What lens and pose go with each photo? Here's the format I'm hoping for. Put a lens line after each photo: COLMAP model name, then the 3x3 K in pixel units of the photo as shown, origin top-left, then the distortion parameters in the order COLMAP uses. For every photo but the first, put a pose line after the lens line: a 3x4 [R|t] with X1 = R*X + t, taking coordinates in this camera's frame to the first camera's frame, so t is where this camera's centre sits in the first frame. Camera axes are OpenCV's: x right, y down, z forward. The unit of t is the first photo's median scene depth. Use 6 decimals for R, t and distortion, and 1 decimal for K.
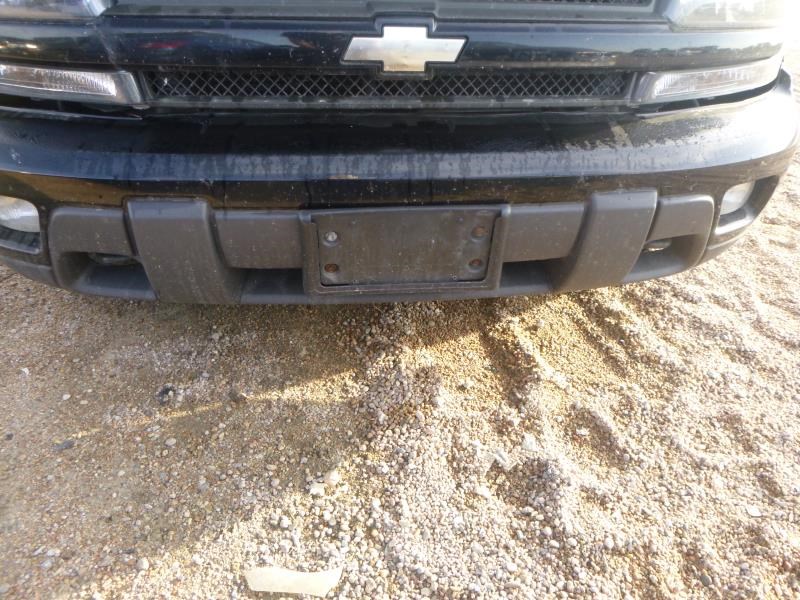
lens RADIAL K [[597.9, 0, 408.1], [0, 597.9, 289.7], [0, 0, 1]] dist [-0.059904, 0.016396]
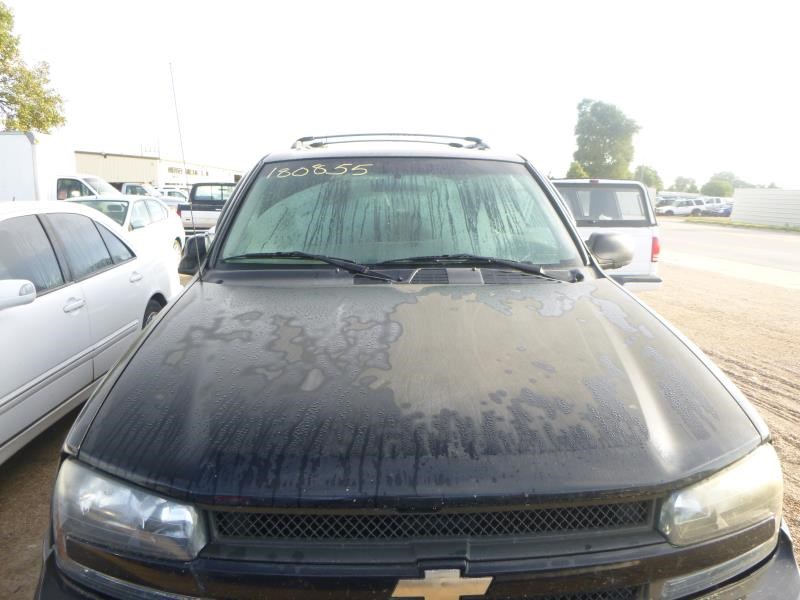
lens RADIAL K [[597.9, 0, 408.1], [0, 597.9, 289.7], [0, 0, 1]] dist [-0.059904, 0.016396]
pose [[0.998137, -0.014419, -0.059281, 0.003409], [-0.009570, 0.922637, -0.385551, -0.387697], [0.060254, 0.385400, 0.920780, -0.256248]]
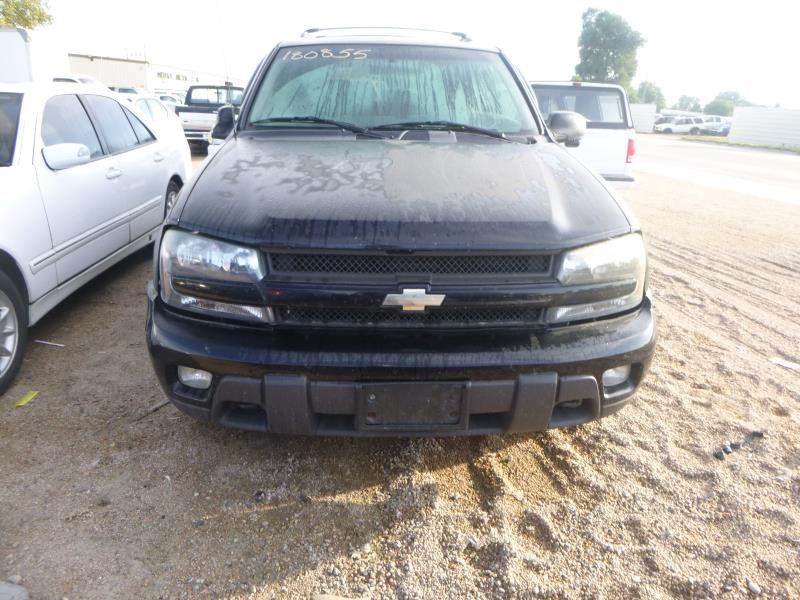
lens RADIAL K [[597.9, 0, 408.1], [0, 597.9, 289.7], [0, 0, 1]] dist [-0.059904, 0.016396]
pose [[0.998778, 0.011380, -0.048091, 0.052954], [-0.023179, 0.967324, -0.252482, 0.042636], [0.043647, 0.253289, 0.966406, -0.693168]]
